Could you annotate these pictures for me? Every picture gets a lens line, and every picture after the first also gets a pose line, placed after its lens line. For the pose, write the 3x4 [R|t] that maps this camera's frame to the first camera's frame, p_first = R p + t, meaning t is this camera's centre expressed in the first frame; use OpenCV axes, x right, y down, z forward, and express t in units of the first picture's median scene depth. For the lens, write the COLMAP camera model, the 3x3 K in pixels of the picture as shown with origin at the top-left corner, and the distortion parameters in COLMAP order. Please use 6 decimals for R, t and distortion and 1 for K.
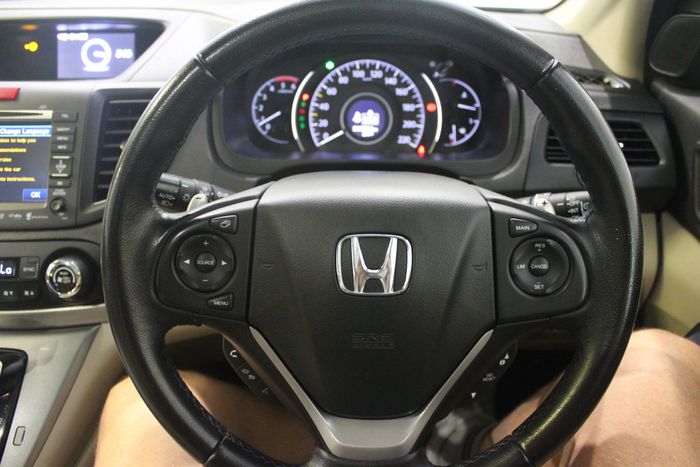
lens RADIAL K [[585.7, 0, 354.8], [0, 585.7, 231.2], [0, 0, 1]] dist [-0.112450, 0.066626]
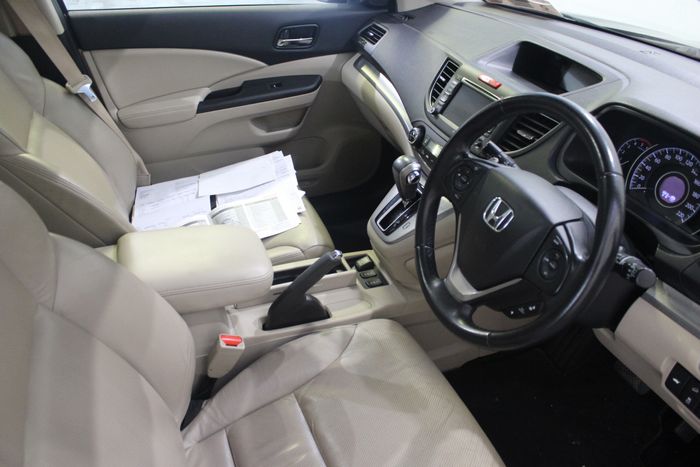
lens RADIAL K [[585.7, 0, 348.3], [0, 585.7, 232.3], [0, 0, 1]] dist [-0.112450, 0.066626]
pose [[0.391892, 0.513204, -0.763572, 0.833297], [-0.485172, 0.820454, 0.302429, -0.150084], [0.781684, 0.251944, 0.570522, -0.362020]]
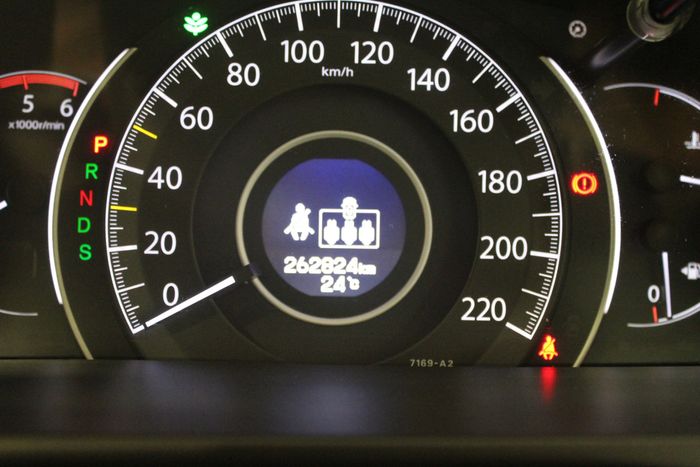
lens RADIAL K [[583.9, 0, 349.1], [0, 583.9, 230.4], [0, 0, 1]] dist [-0.015064, -0.002940]
pose [[0.999797, 0.004143, 0.019732, 0.022022], [0.000469, 0.973619, -0.228179, -0.135492], [-0.020157, 0.228142, 0.973419, 0.766373]]
